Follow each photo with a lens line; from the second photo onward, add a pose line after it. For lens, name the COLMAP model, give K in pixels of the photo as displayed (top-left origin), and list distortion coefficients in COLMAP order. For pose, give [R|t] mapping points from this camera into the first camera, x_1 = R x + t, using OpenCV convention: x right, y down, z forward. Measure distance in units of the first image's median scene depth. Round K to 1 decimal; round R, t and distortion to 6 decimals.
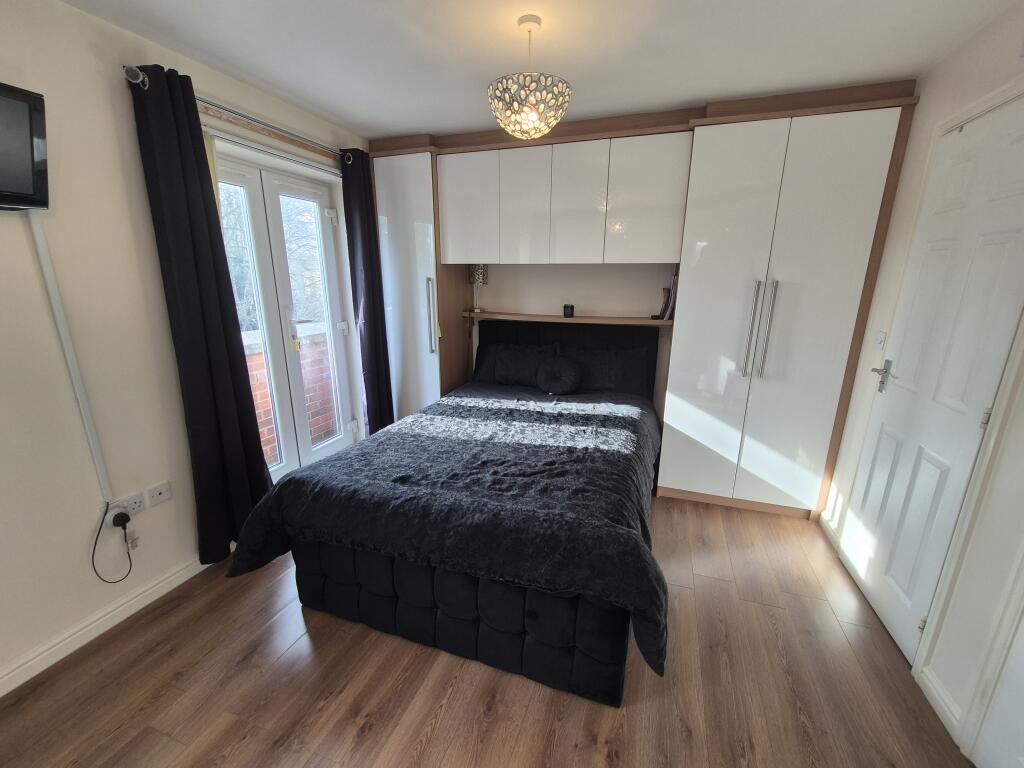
lens RADIAL K [[421.6, 0, 515.9], [0, 421.6, 387.0], [0, 0, 1]] dist [0.002194, 0.000184]
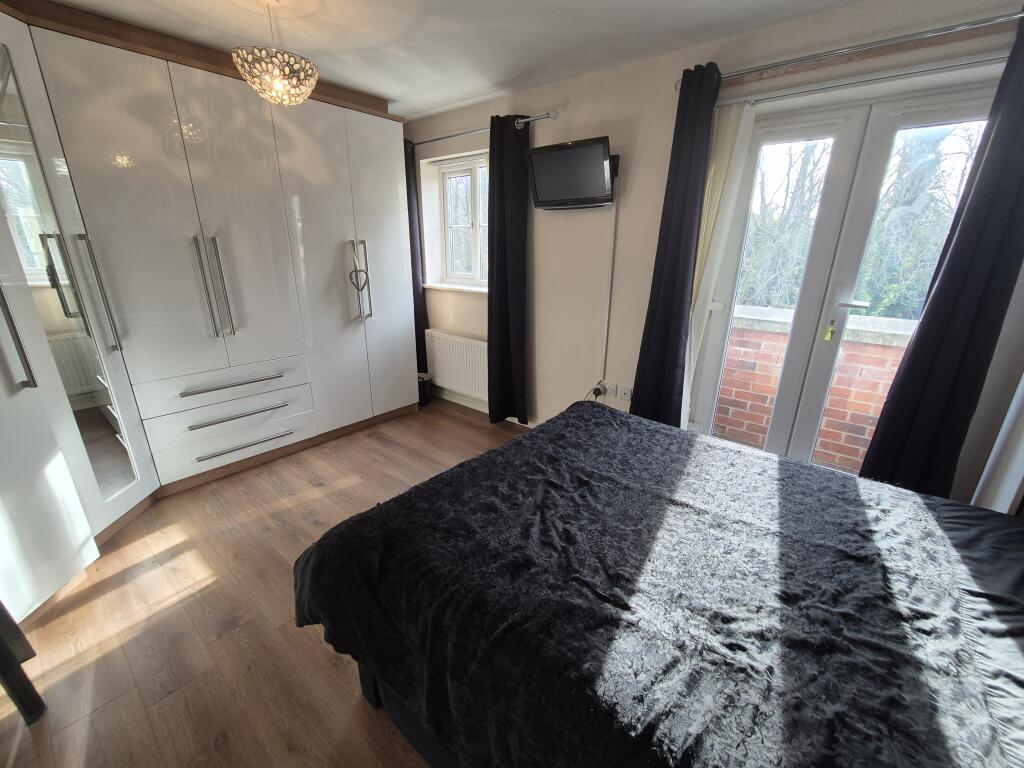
lens RADIAL K [[421.6, 0, 515.9], [0, 421.6, 387.0], [0, 0, 1]] dist [0.002194, 0.000184]
pose [[-0.346553, 0.289292, -0.892306, 0.549240], [-0.250162, 0.888300, 0.385151, -0.218840], [0.904057, 0.356696, -0.235474, 0.904602]]
